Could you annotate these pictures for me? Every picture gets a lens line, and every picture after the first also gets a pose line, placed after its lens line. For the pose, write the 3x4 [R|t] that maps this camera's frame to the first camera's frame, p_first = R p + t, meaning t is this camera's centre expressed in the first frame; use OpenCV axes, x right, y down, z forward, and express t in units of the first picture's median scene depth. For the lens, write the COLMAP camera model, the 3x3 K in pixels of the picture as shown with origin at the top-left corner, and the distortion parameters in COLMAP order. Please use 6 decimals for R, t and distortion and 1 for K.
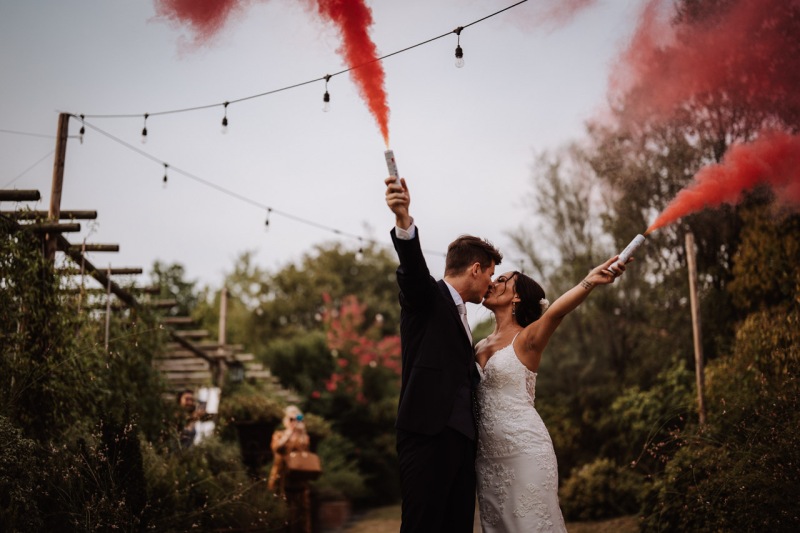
lens RADIAL K [[1194.3, 0, 357.4], [0, 1194.3, 286.4], [0, 0, 1]] dist [0.145888, 0.000000]
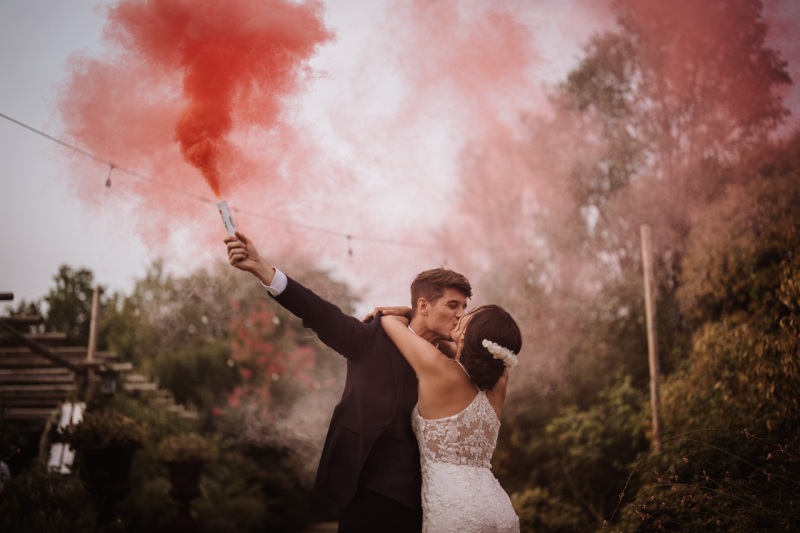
lens RADIAL K [[1194.3, 0, 364.5], [0, 1194.3, 281.4], [0, 0, 1]] dist [0.145888, 0.000000]
pose [[0.997490, 0.019939, 0.067937, 0.016858], [-0.018819, 0.999677, -0.017090, 0.009208], [-0.068256, 0.015768, 0.997543, 0.120908]]
